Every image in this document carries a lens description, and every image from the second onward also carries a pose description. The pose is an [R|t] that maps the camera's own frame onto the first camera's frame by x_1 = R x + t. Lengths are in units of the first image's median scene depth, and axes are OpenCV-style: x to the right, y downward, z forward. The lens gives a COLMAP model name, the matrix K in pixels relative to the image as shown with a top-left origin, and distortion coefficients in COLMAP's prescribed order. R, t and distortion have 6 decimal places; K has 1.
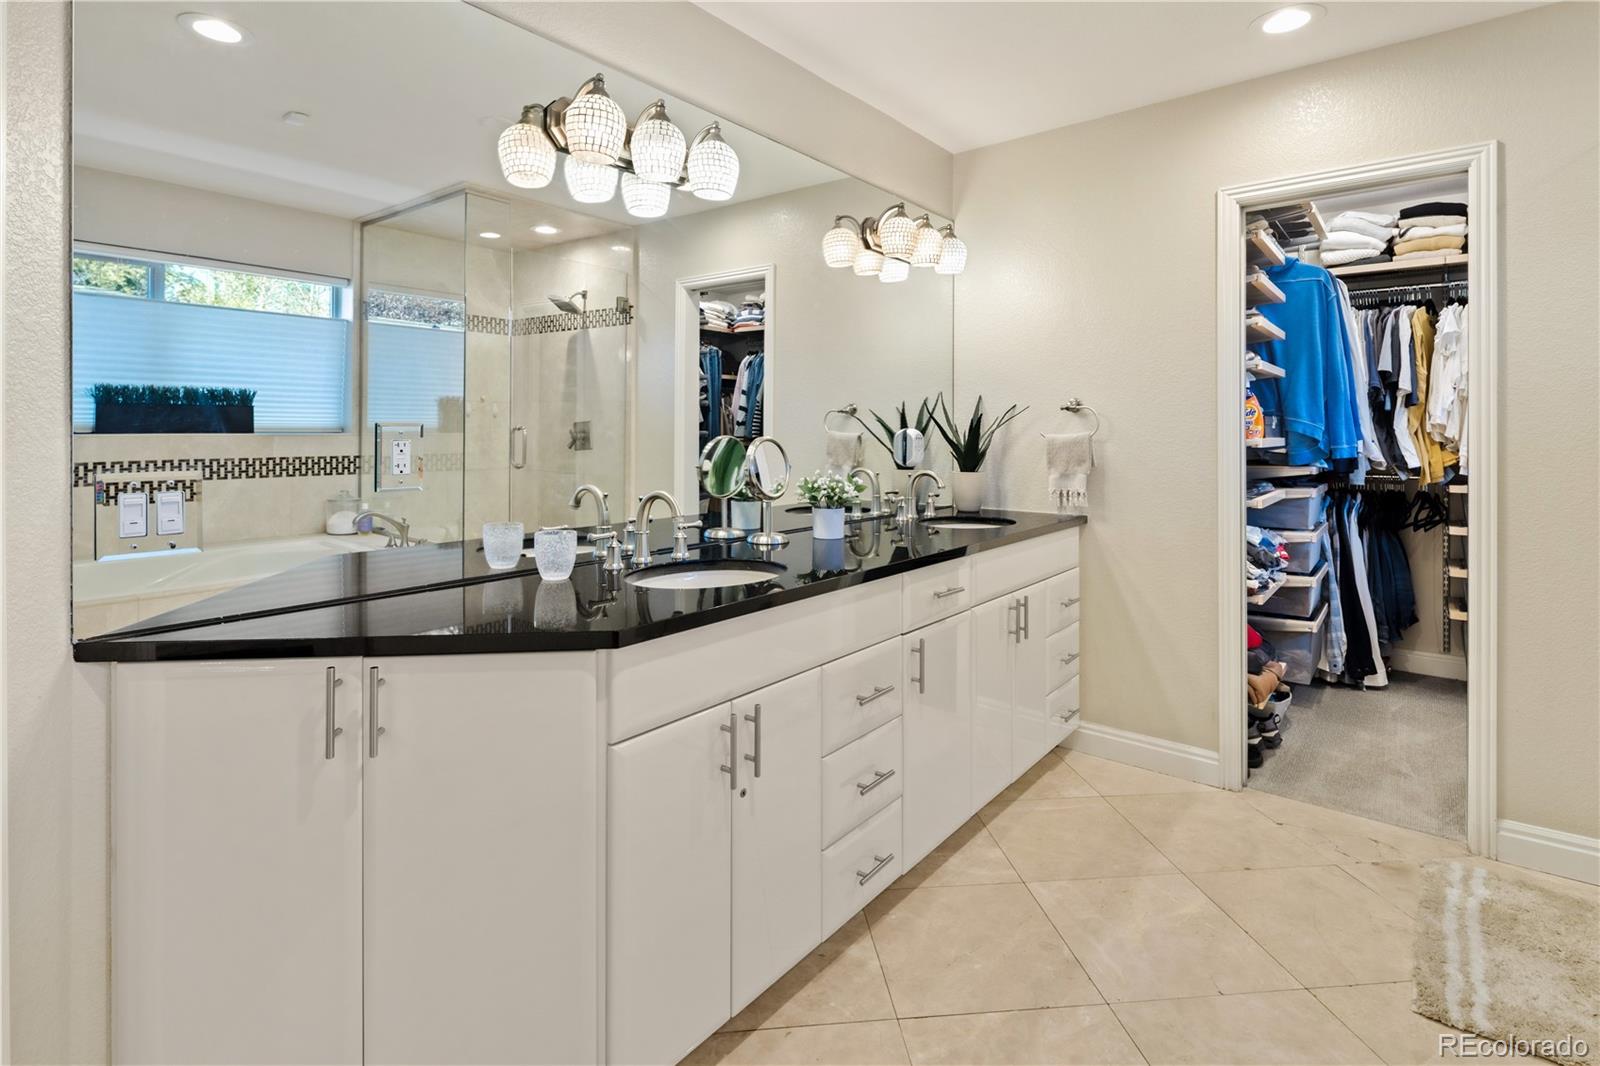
lens RADIAL K [[772.3, 0, 804.5], [0, 772.3, 437.2], [0, 0, 1]] dist [0.000258, -0.000148]
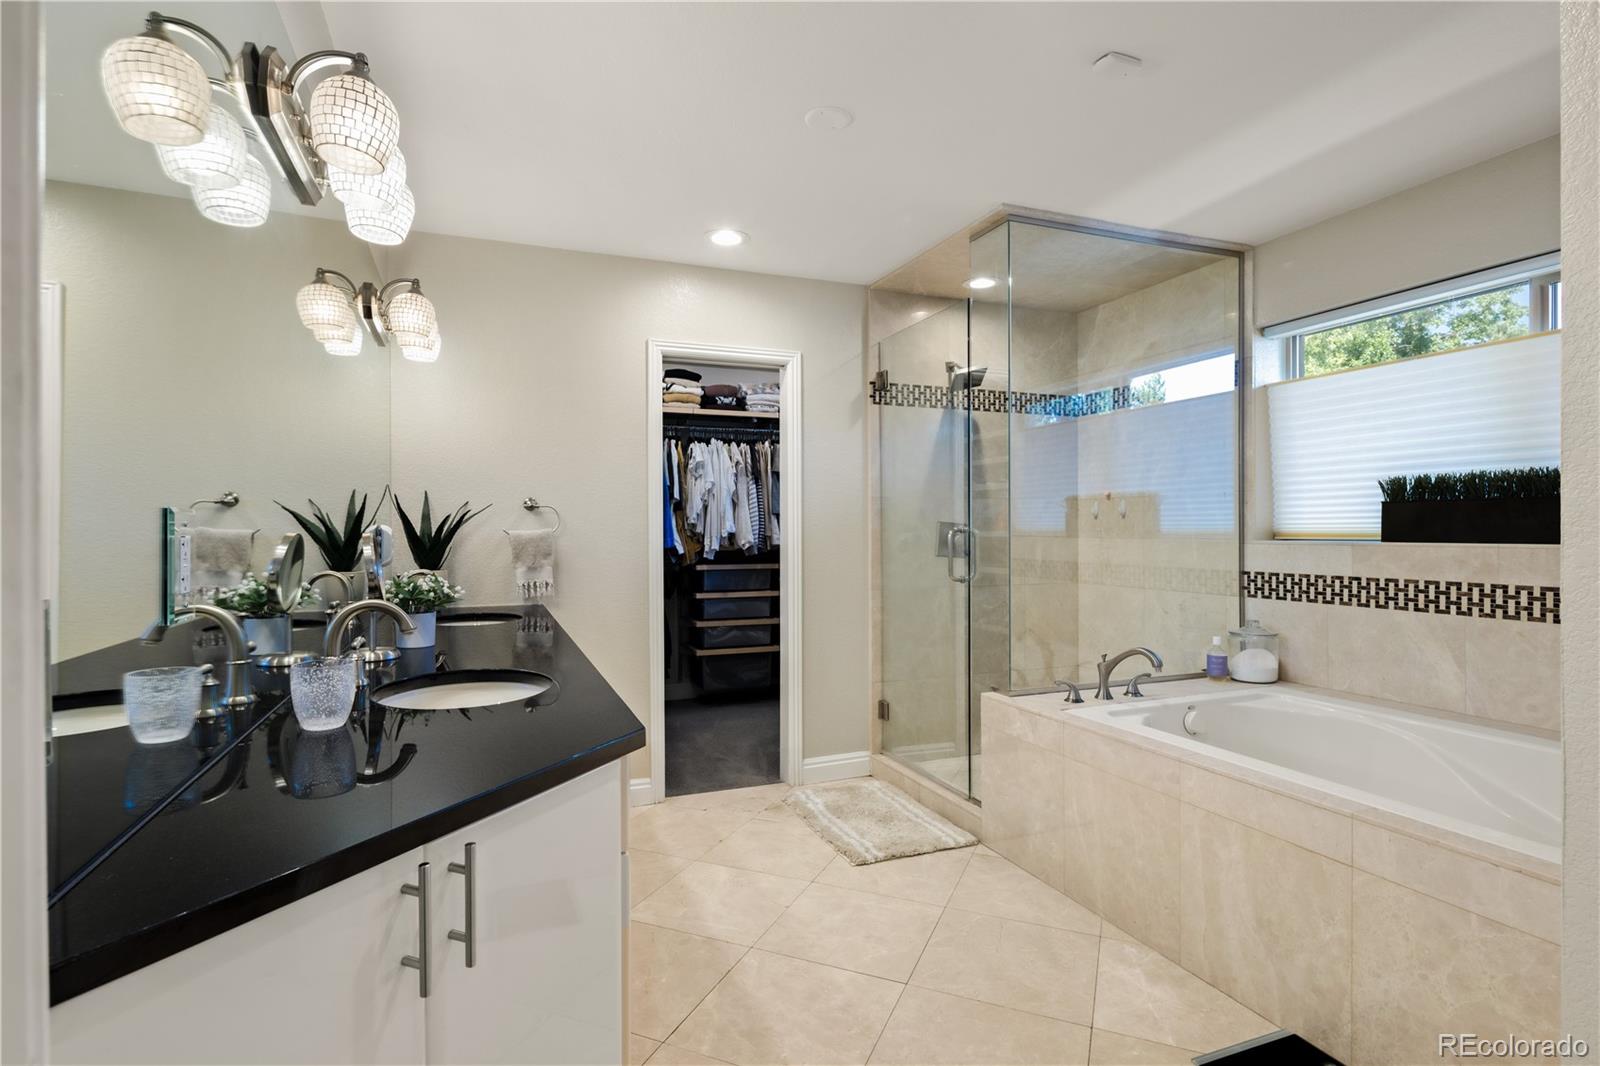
lens RADIAL K [[771.3, 0, 777.3], [0, 771.3, 534.3], [0, 0, 1]] dist [-0.000746, -0.000251]
pose [[0.504557, -0.005808, 0.863359, -0.597487], [0.004019, 0.999982, 0.004379, -0.002914], [-0.863369, 0.001260, 0.504572, 0.213551]]
